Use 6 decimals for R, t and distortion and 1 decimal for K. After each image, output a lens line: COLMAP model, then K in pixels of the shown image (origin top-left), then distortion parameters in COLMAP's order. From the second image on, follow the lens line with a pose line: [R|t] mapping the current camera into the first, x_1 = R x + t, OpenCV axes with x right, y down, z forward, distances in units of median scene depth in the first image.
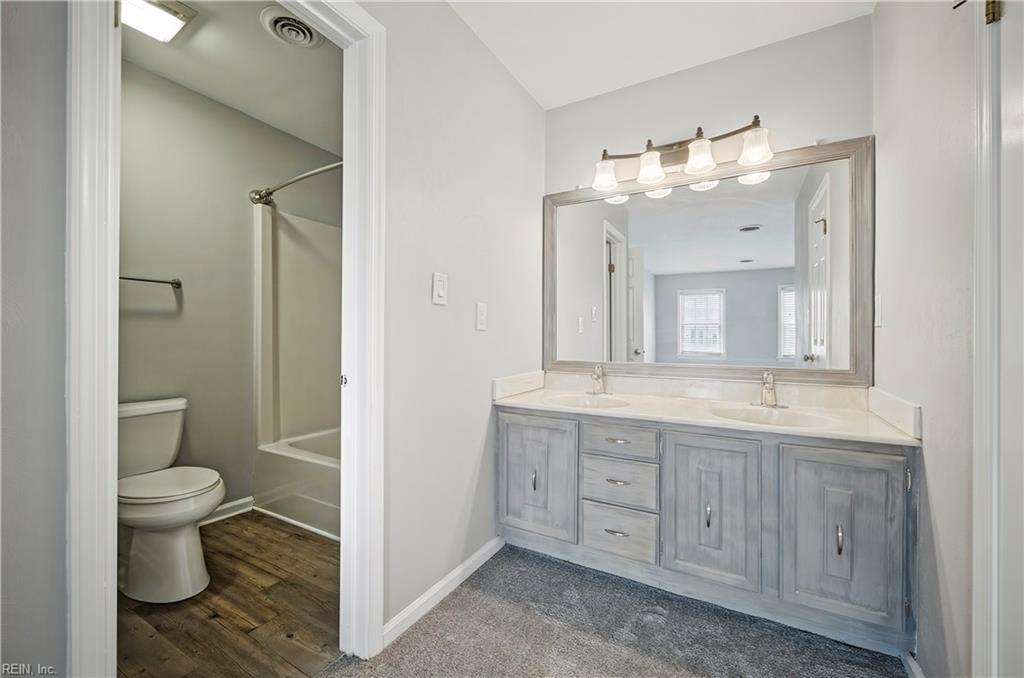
lens RADIAL K [[403.4, 0, 509.8], [0, 403.4, 343.2], [0, 0, 1]] dist [-0.001585, -0.001102]
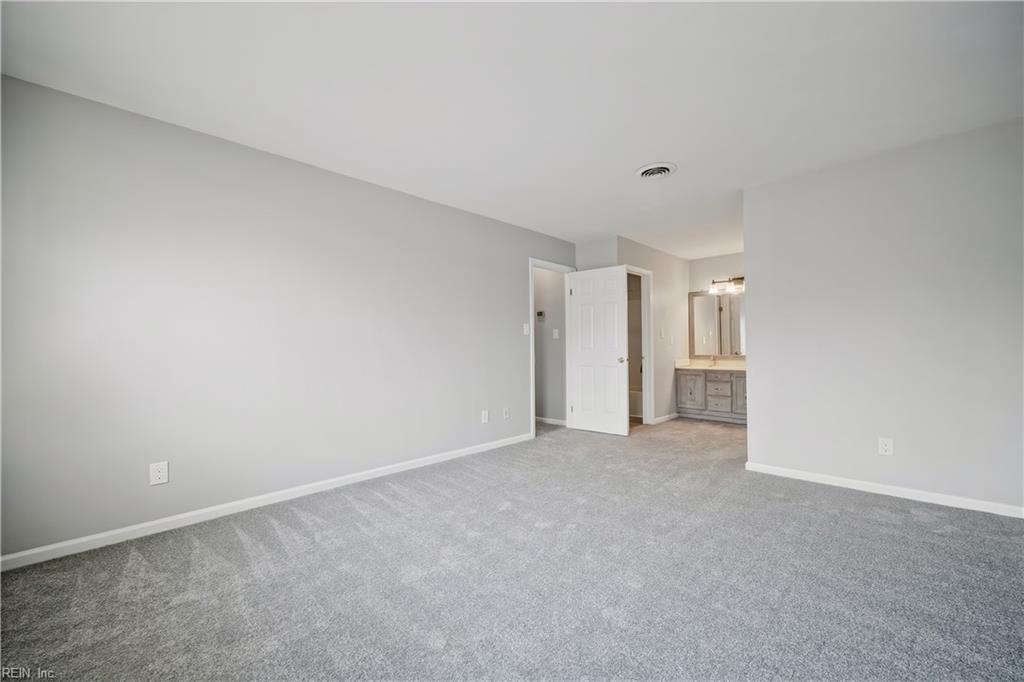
lens RADIAL K [[403.4, 0, 512.7], [0, 403.4, 345.7], [0, 0, 1]] dist [-0.001585, -0.001102]
pose [[0.966520, -0.016952, -0.256032, -0.351223], [0.012681, 0.999752, -0.018323, 0.014966], [0.256279, 0.014463, 0.966495, -1.805746]]
